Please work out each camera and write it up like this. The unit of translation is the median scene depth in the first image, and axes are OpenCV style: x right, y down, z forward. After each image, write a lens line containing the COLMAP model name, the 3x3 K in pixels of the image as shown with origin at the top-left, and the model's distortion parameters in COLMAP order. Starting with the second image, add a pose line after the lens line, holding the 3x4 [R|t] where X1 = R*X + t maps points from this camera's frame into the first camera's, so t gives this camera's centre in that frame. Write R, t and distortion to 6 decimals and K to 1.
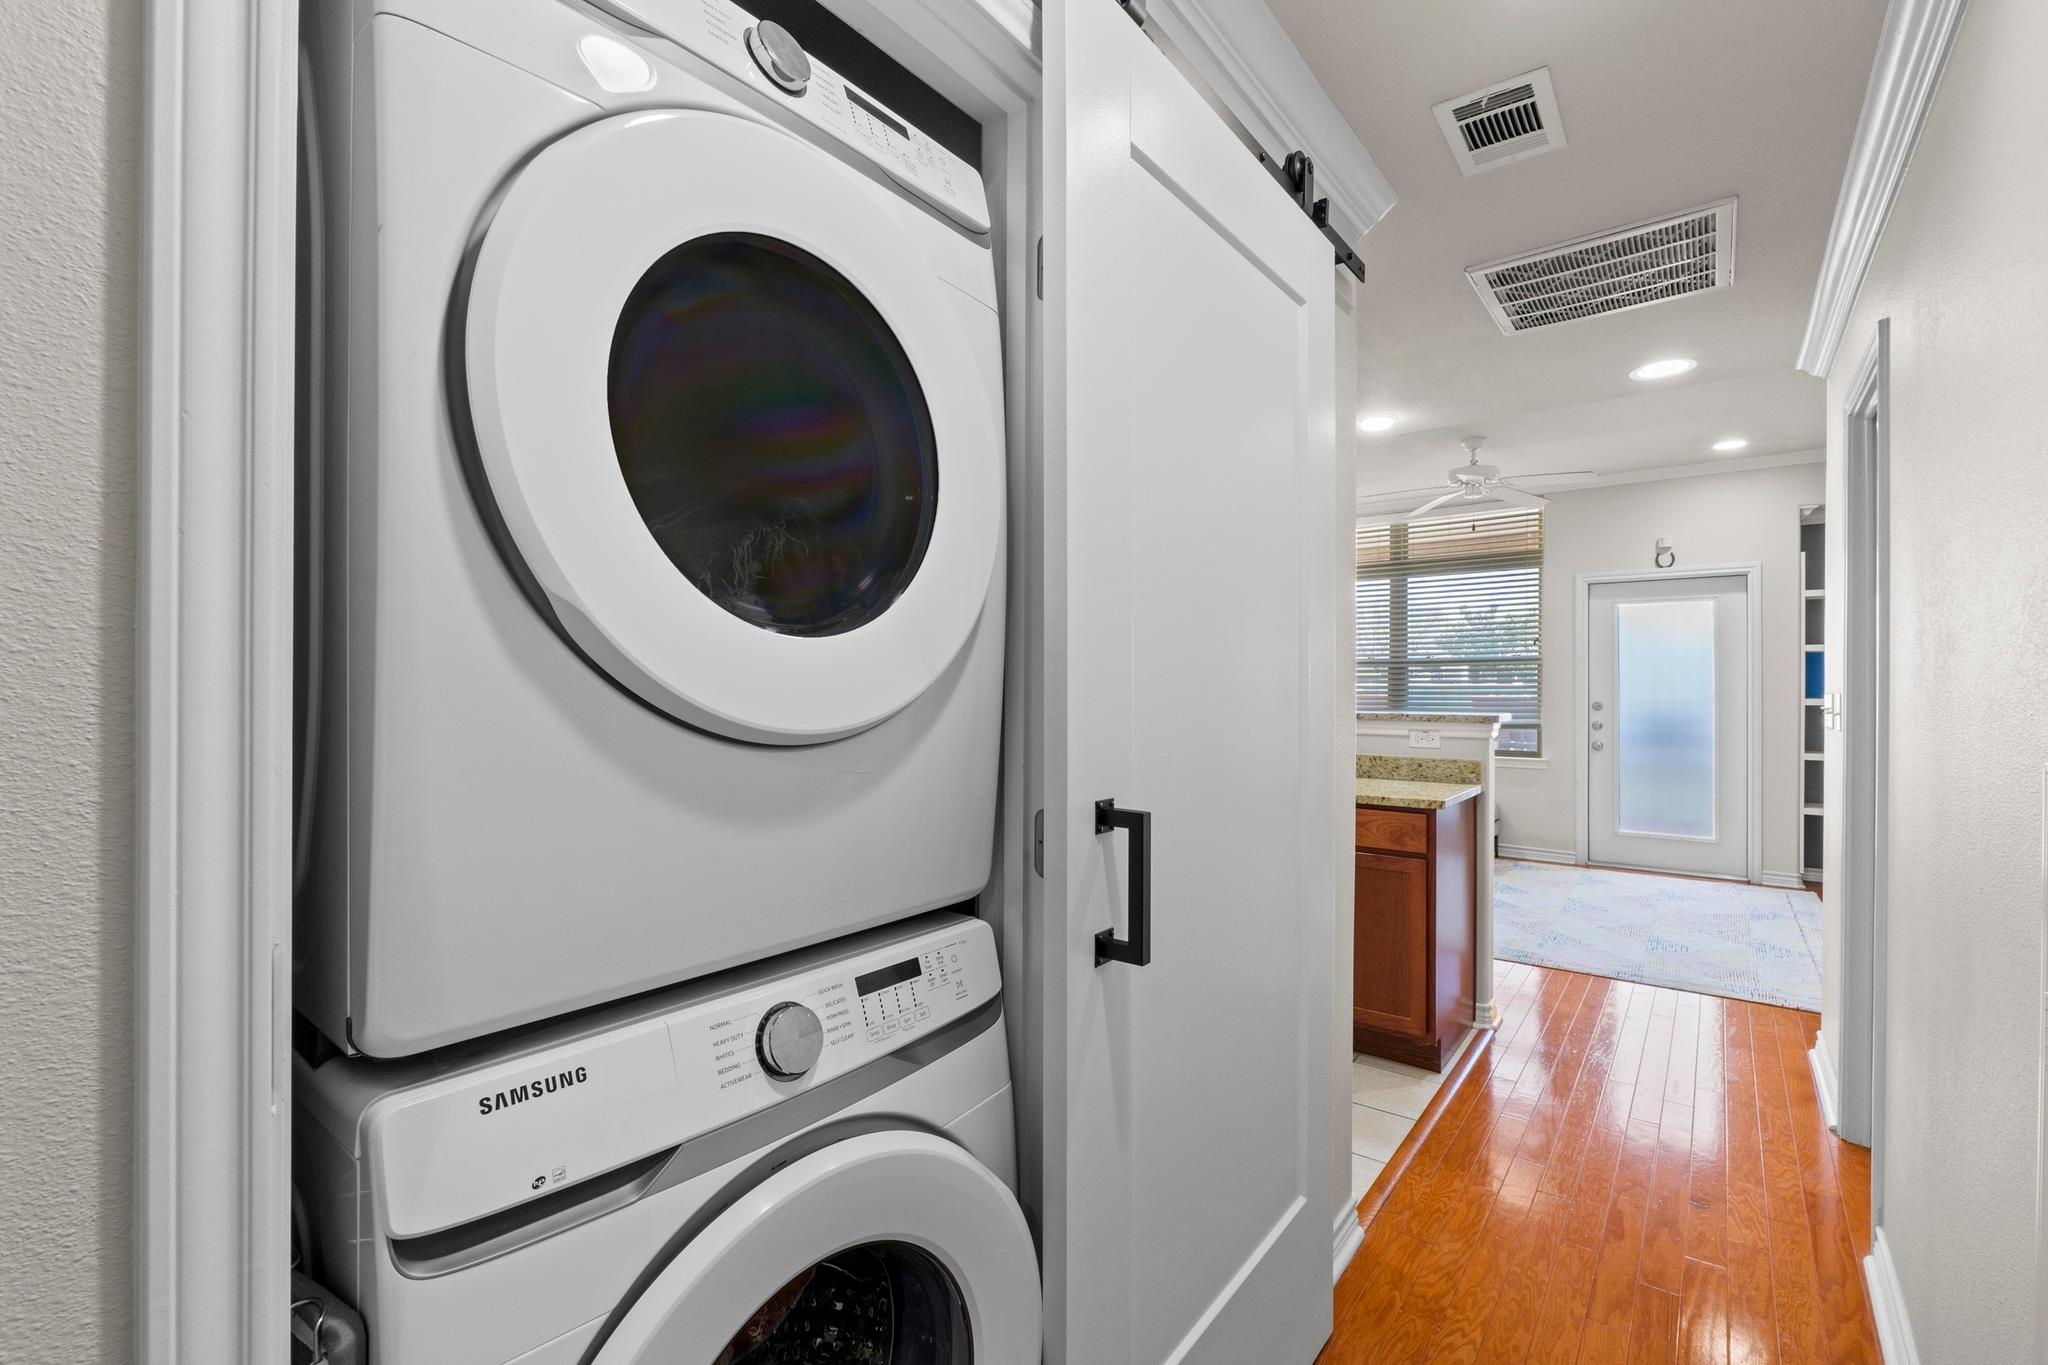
lens RADIAL K [[890.1, 0, 1024.0], [0, 890.1, 682.5], [0, 0, 1]] dist [-0.001500, -0.000342]
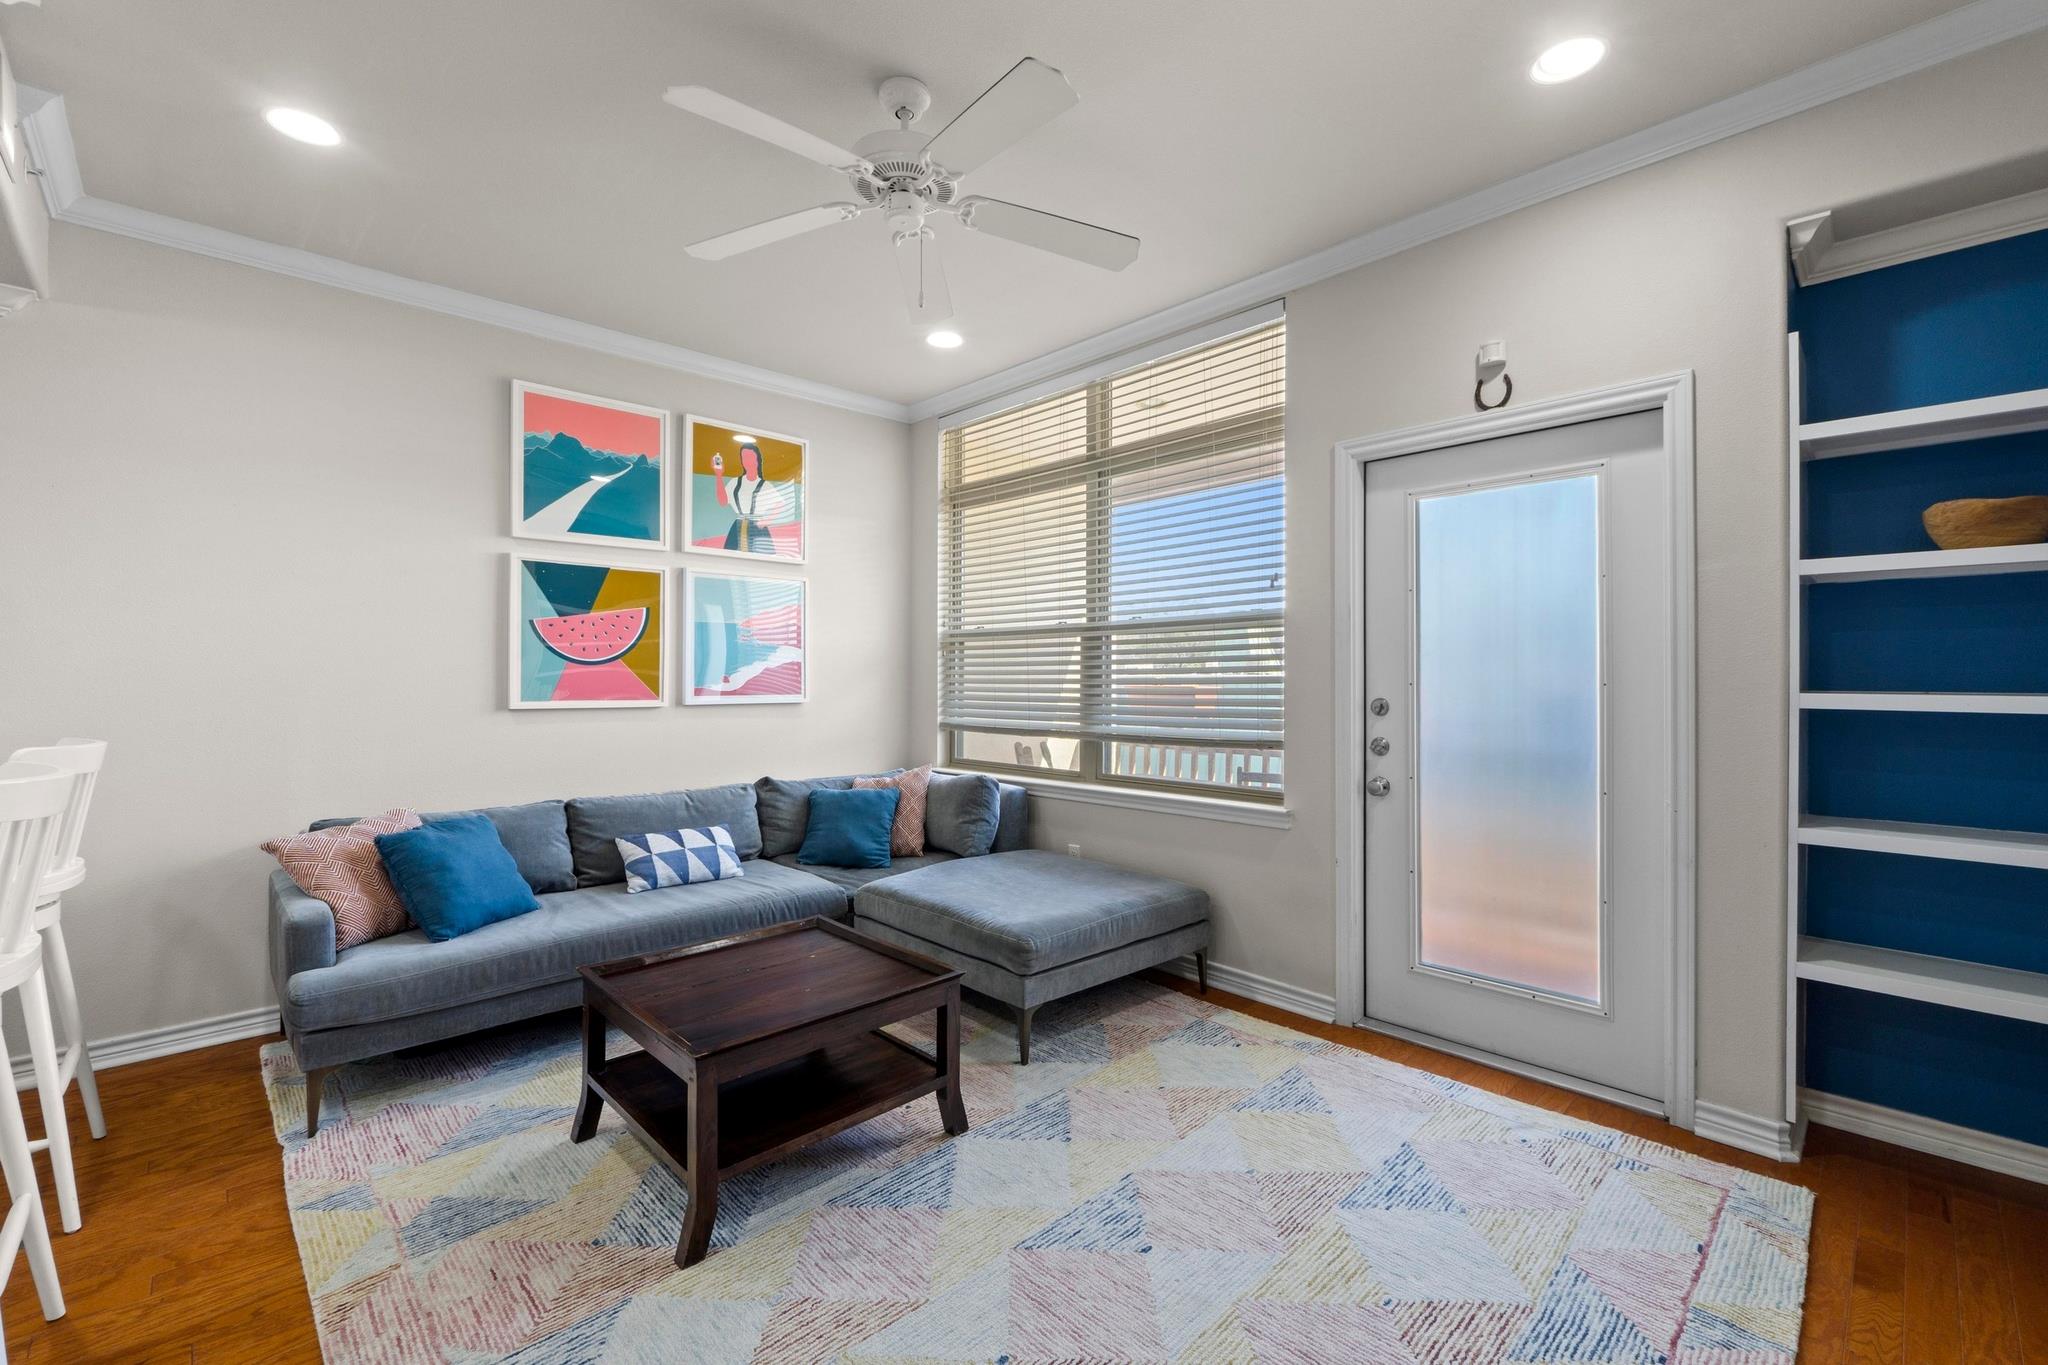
lens RADIAL K [[868.1, 0, 1020.0], [0, 868.1, 672.3], [0, 0, 1]] dist [-0.003563, -0.000359]
pose [[0.989357, -0.001413, -0.145499, 0.552331], [0.001177, 0.999998, -0.001712, 0.008515], [0.145501, 0.001523, 0.989357, 0.527100]]
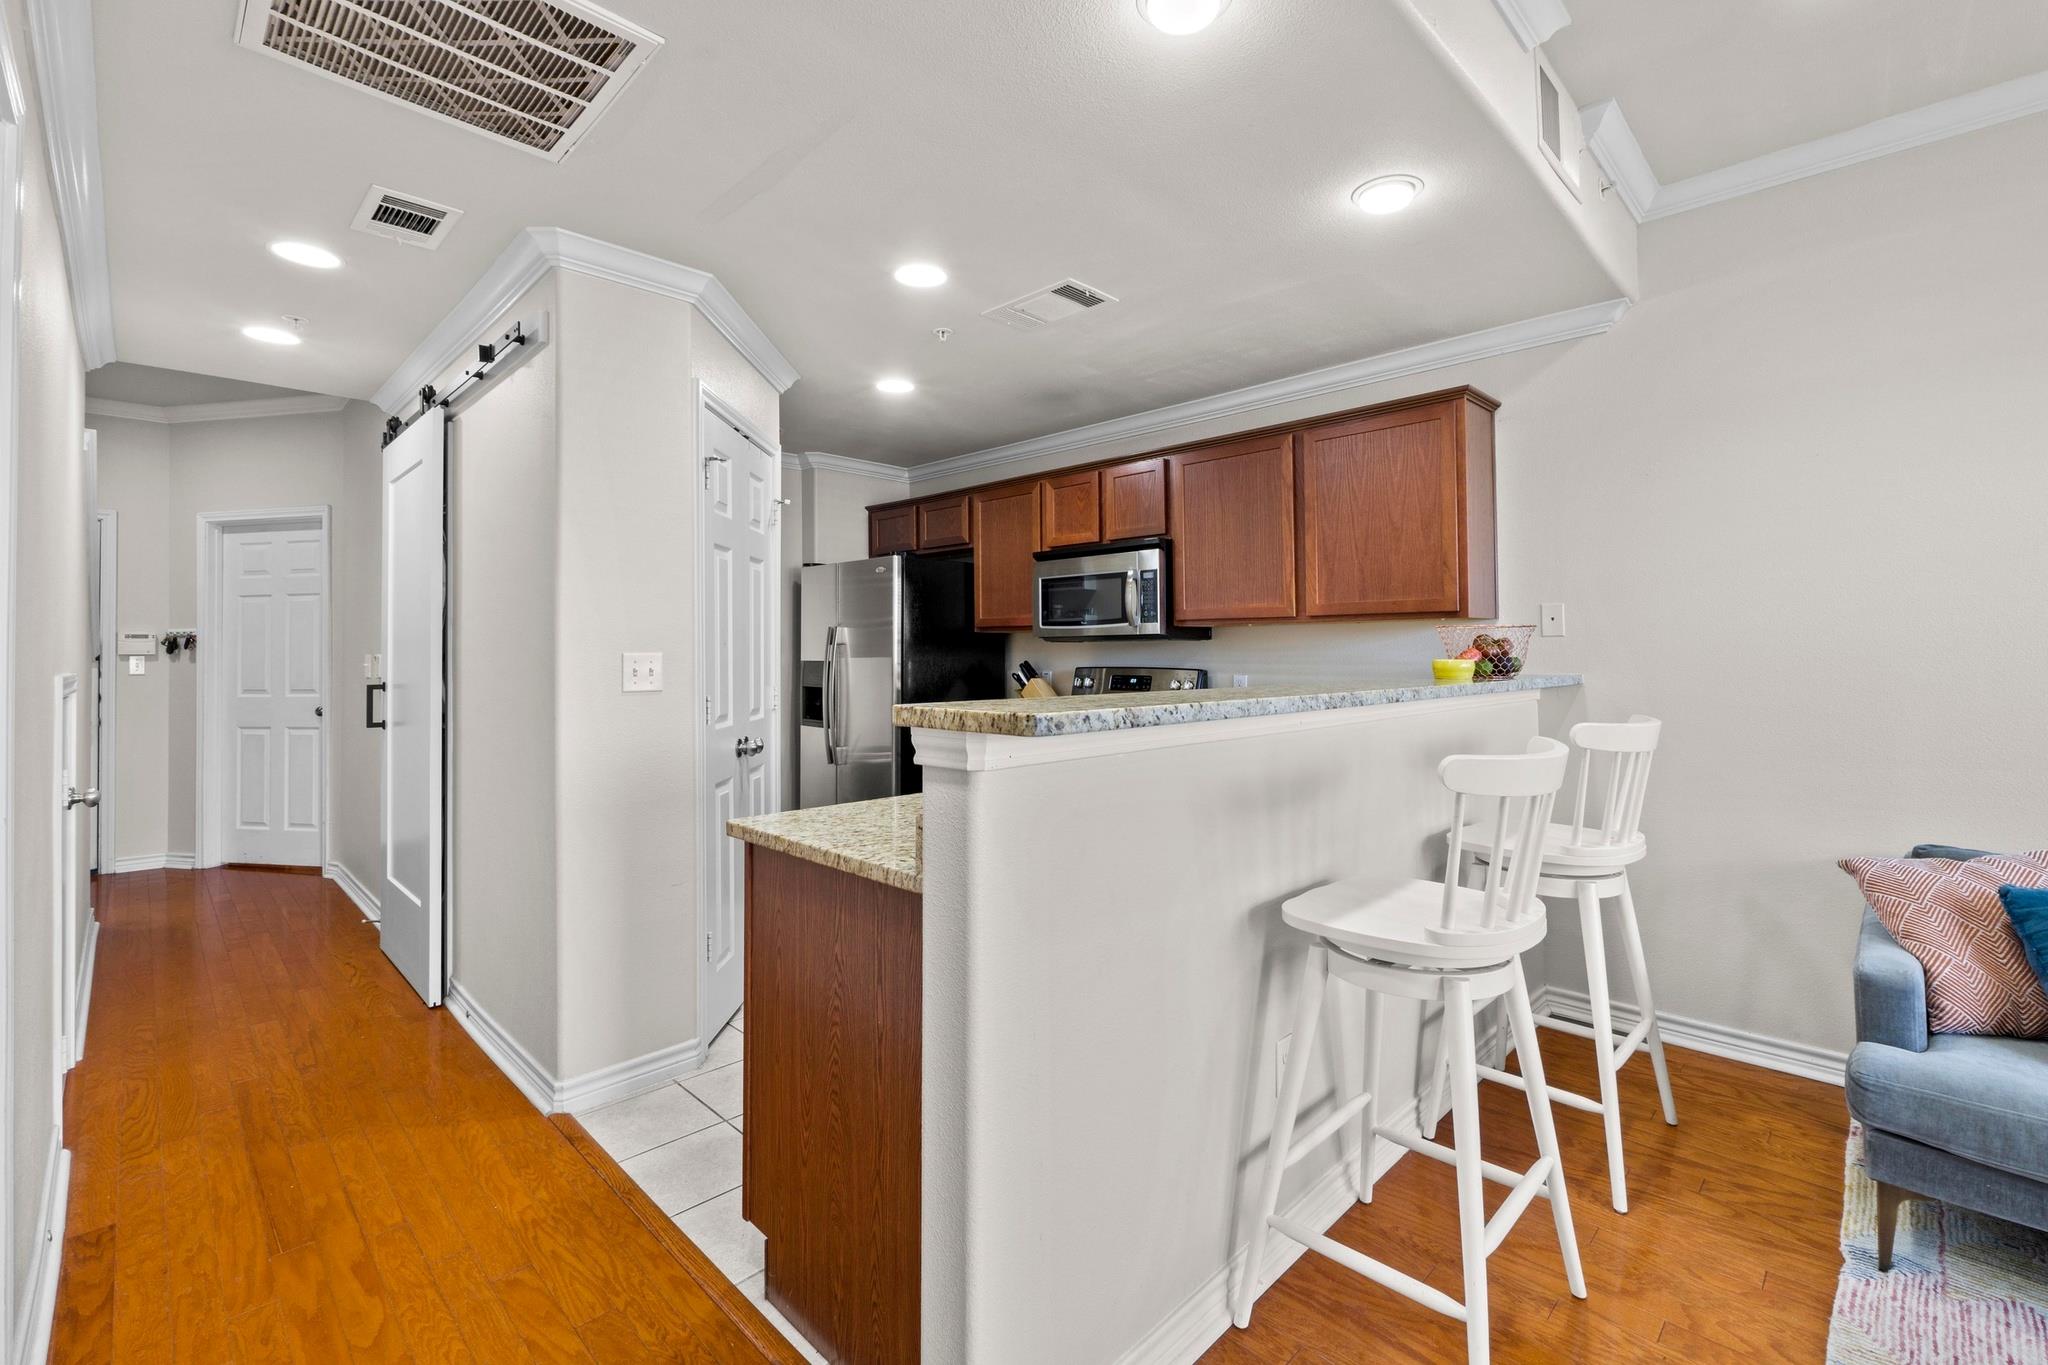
lens RADIAL K [[890.3, 0, 1030.4], [0, 890.3, 636.5], [0, 0, 1]] dist [-0.004944, -0.000623]
pose [[-0.116560, -0.019763, -0.992987, 0.513098], [0.003820, 0.999786, -0.020346, 0.008026], [0.993176, -0.006165, -0.116460, 0.615803]]
